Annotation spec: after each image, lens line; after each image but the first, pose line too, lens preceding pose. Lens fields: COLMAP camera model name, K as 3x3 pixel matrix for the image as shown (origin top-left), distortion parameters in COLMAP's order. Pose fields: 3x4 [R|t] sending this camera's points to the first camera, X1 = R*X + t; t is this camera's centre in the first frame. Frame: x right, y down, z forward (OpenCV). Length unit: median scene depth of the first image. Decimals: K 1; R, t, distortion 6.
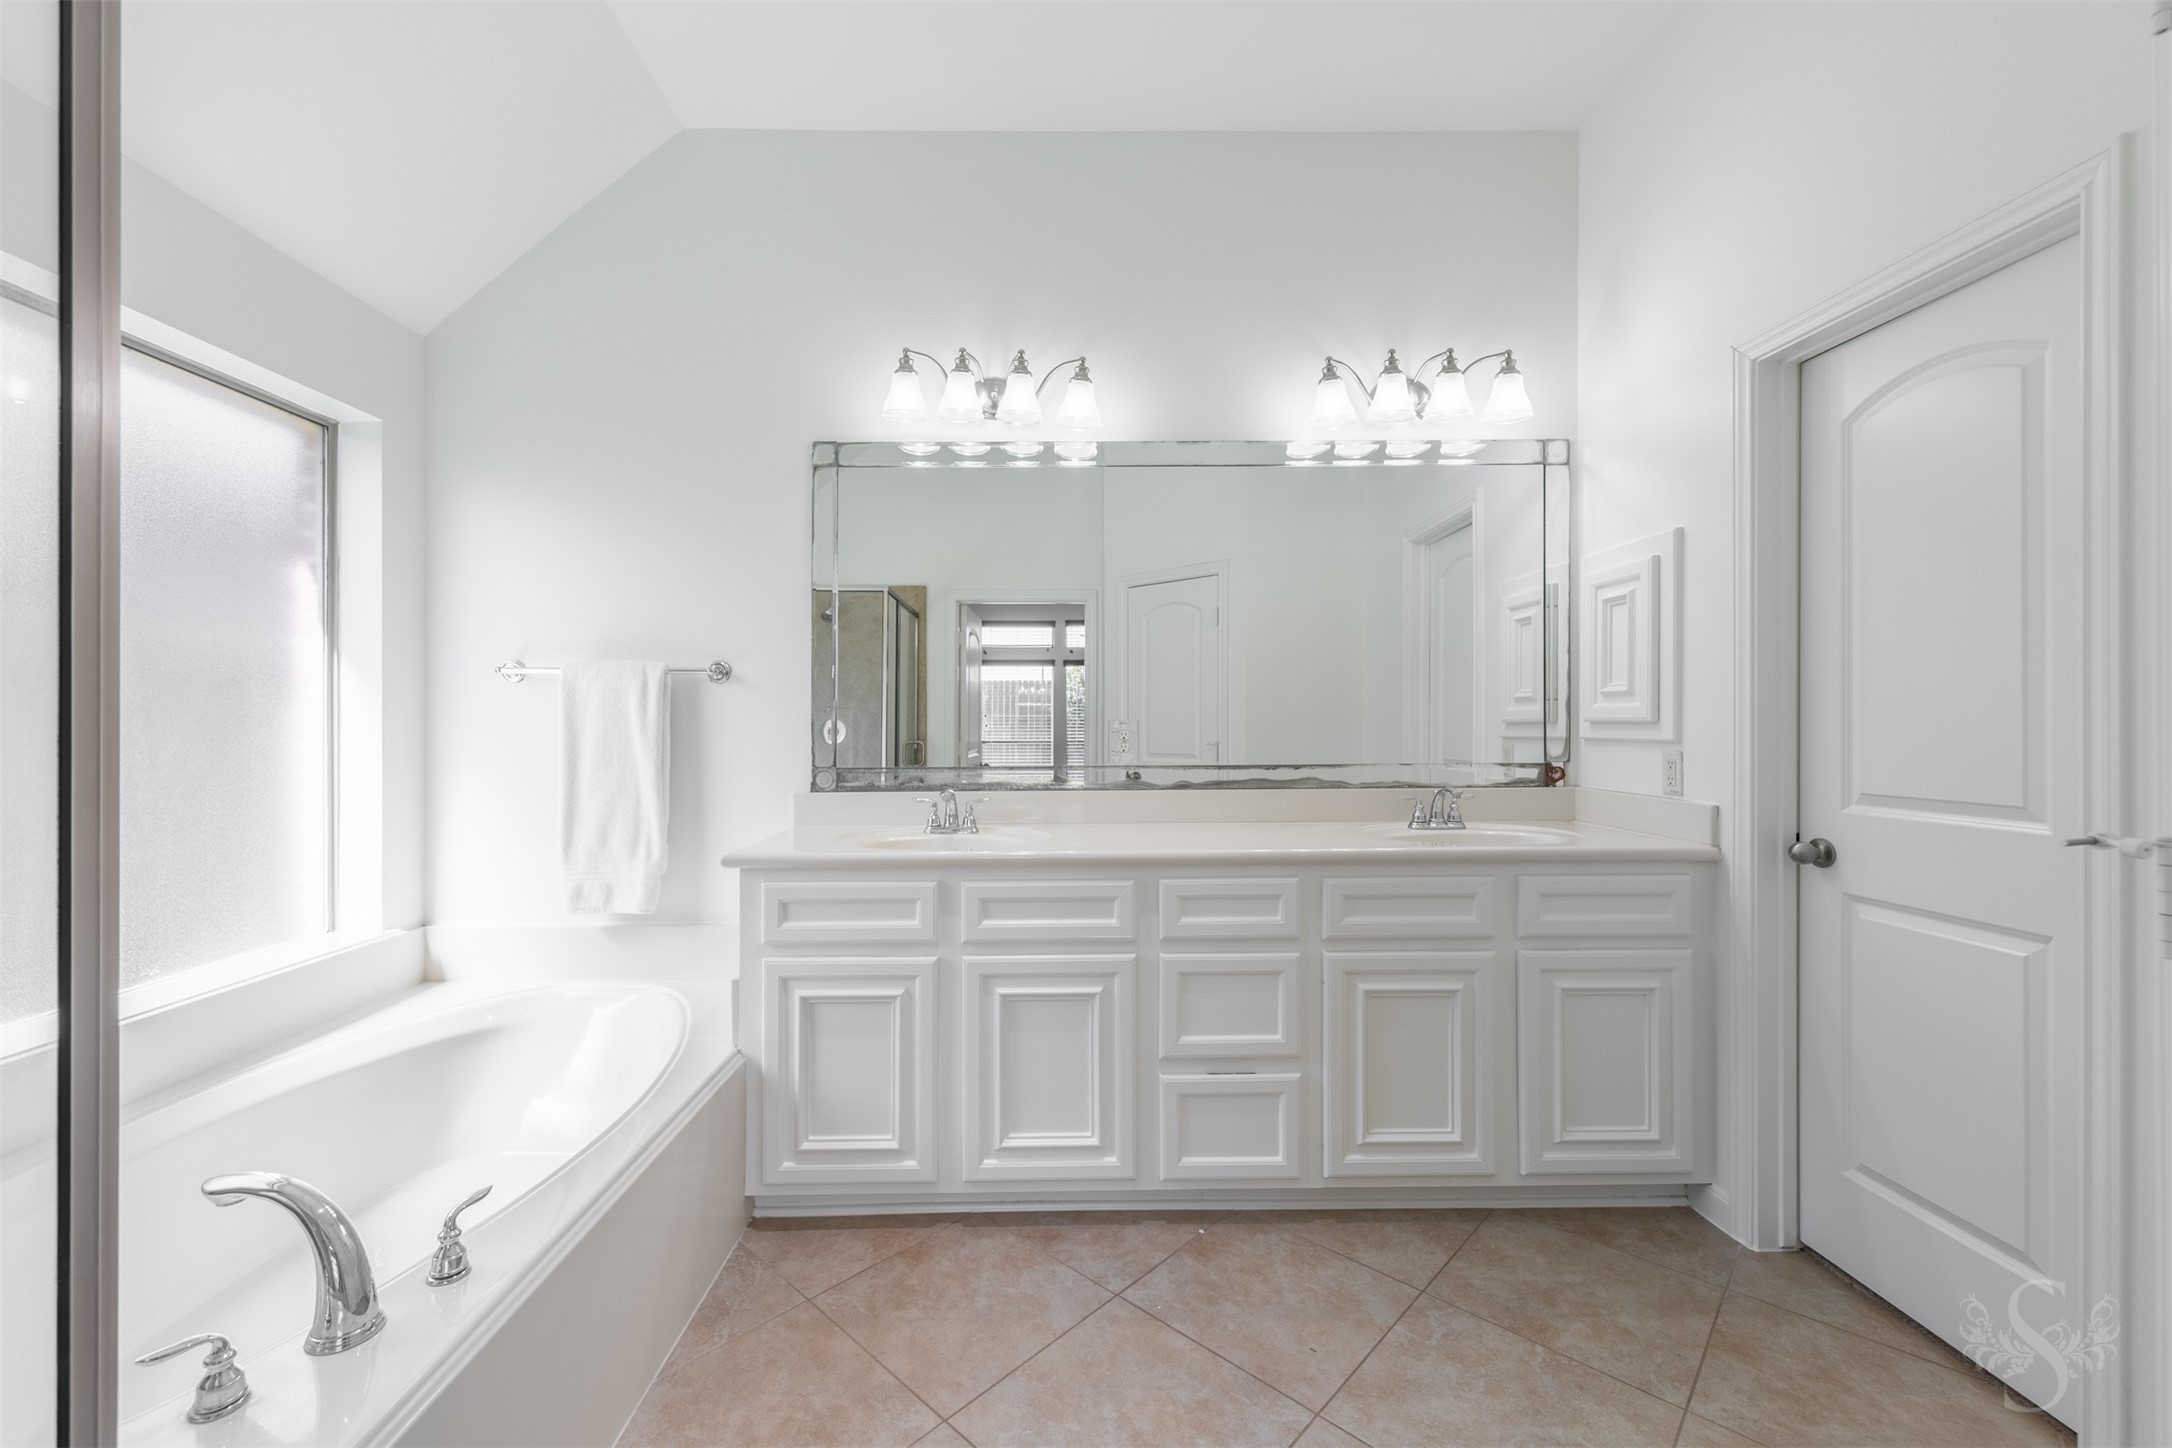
lens RADIAL K [[911.4, 0, 1081.1], [0, 911.4, 719.5], [0, 0, 1]] dist [0.002146, 0.000195]
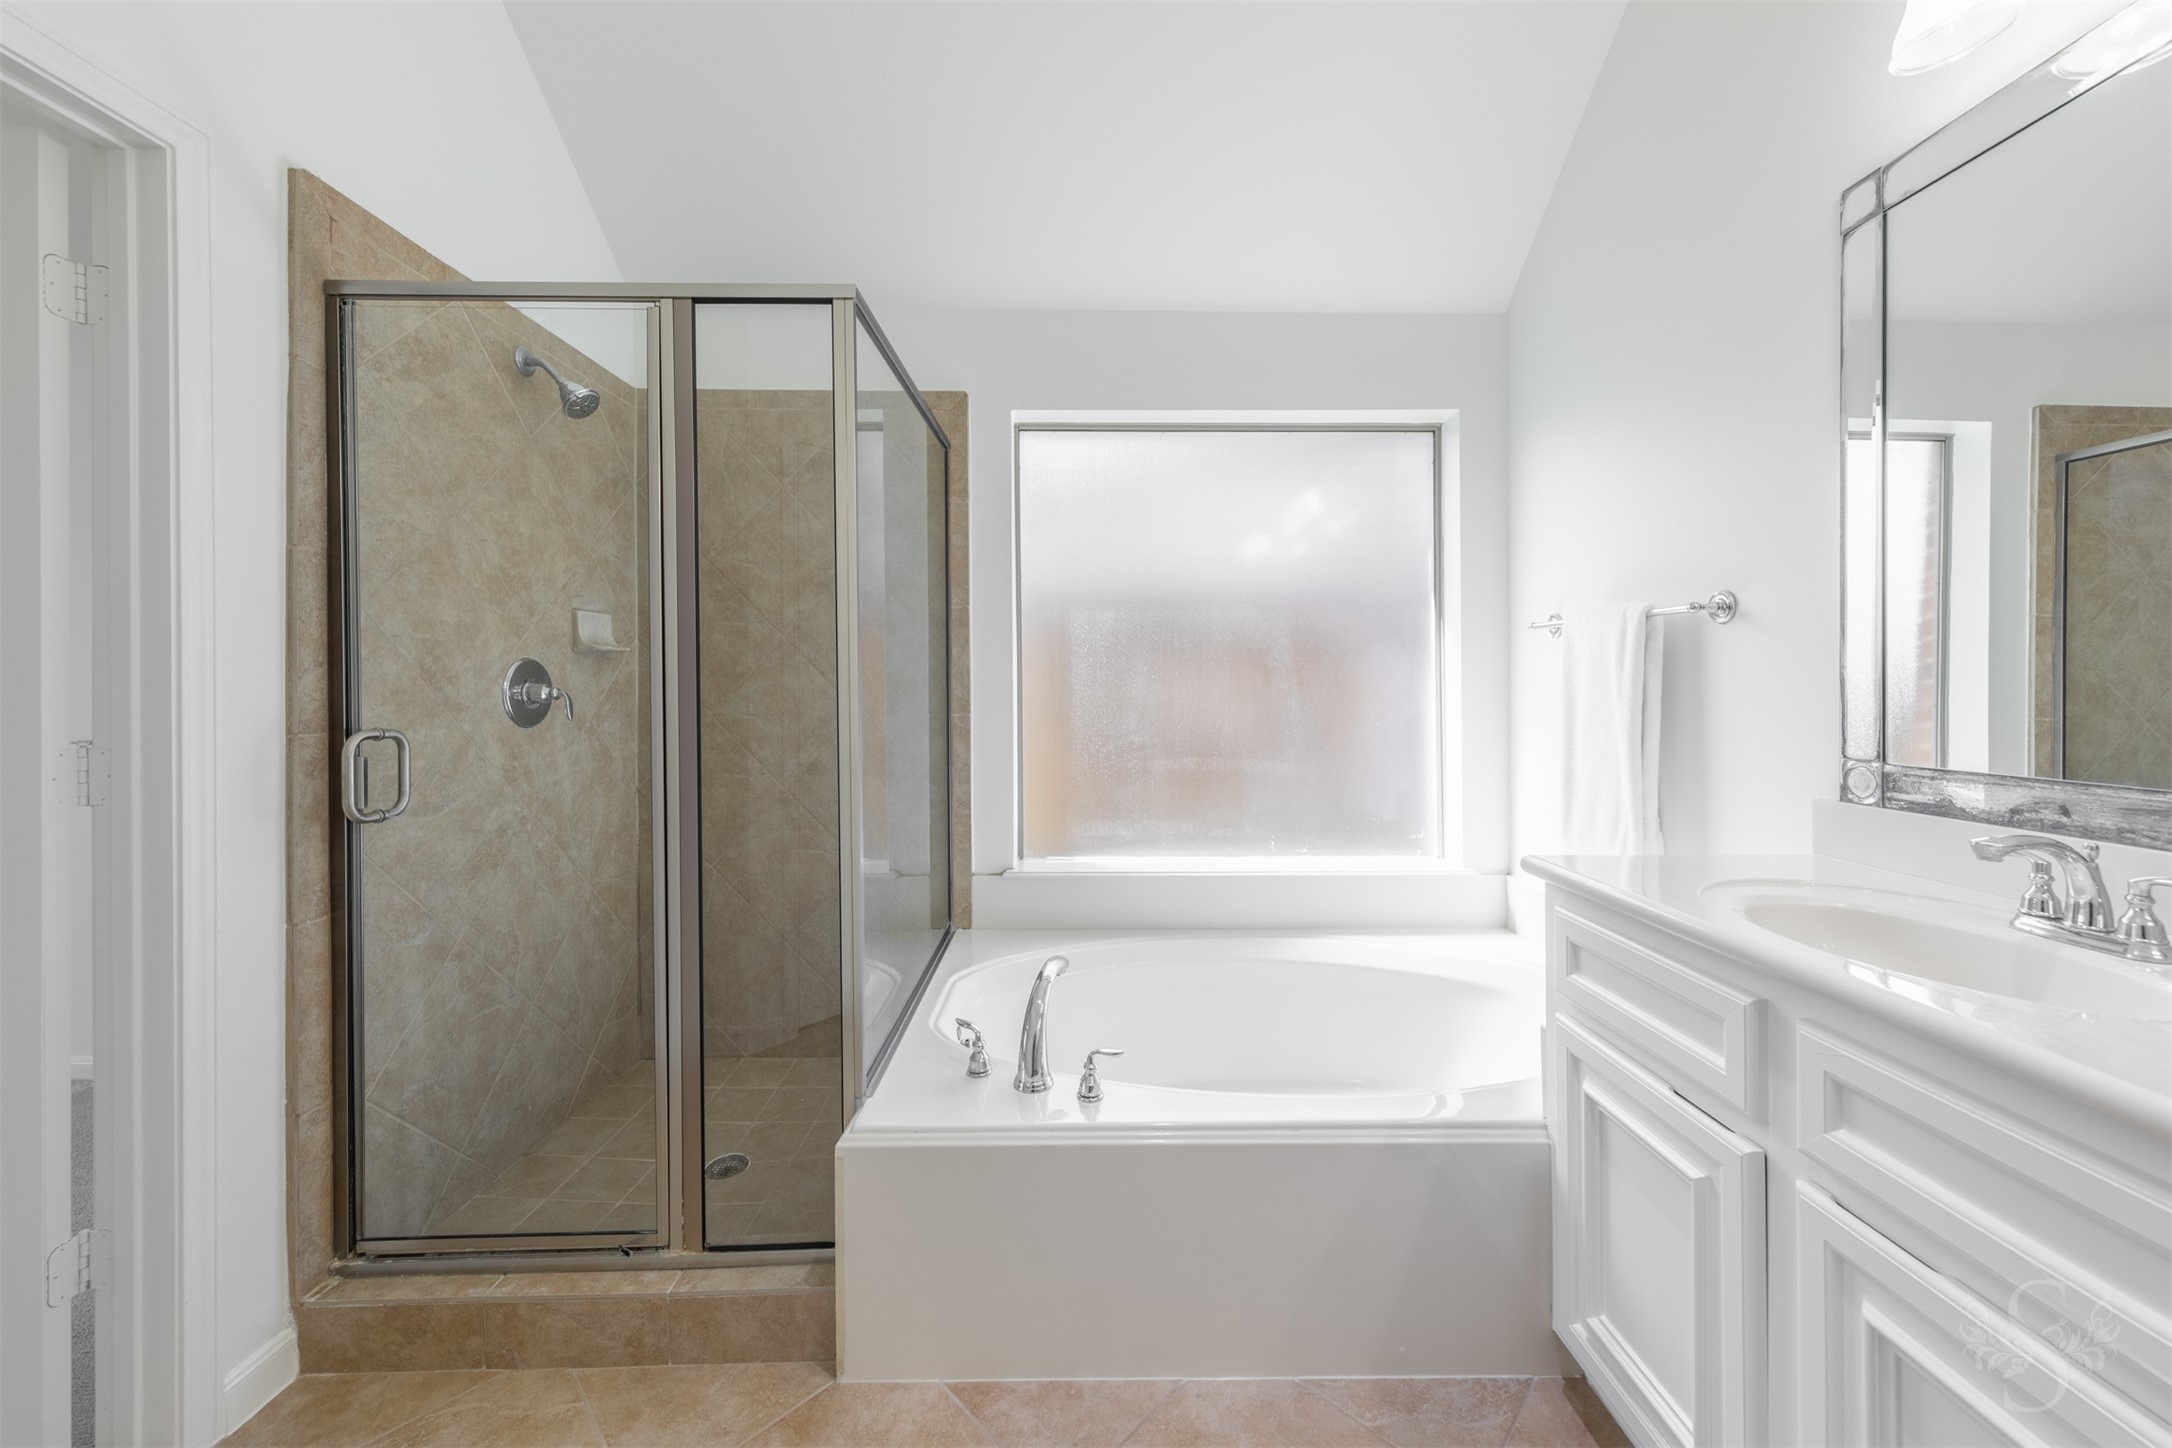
lens RADIAL K [[835.5, 0, 1050.7], [0, 835.5, 686.9], [0, 0, 1]] dist [0.001658, -0.000126]
pose [[-0.077912, 0.006513, -0.996939, 0.293469], [0.002319, 0.999977, 0.006352, 0.002676], [0.996958, -0.001817, -0.077926, 0.586071]]
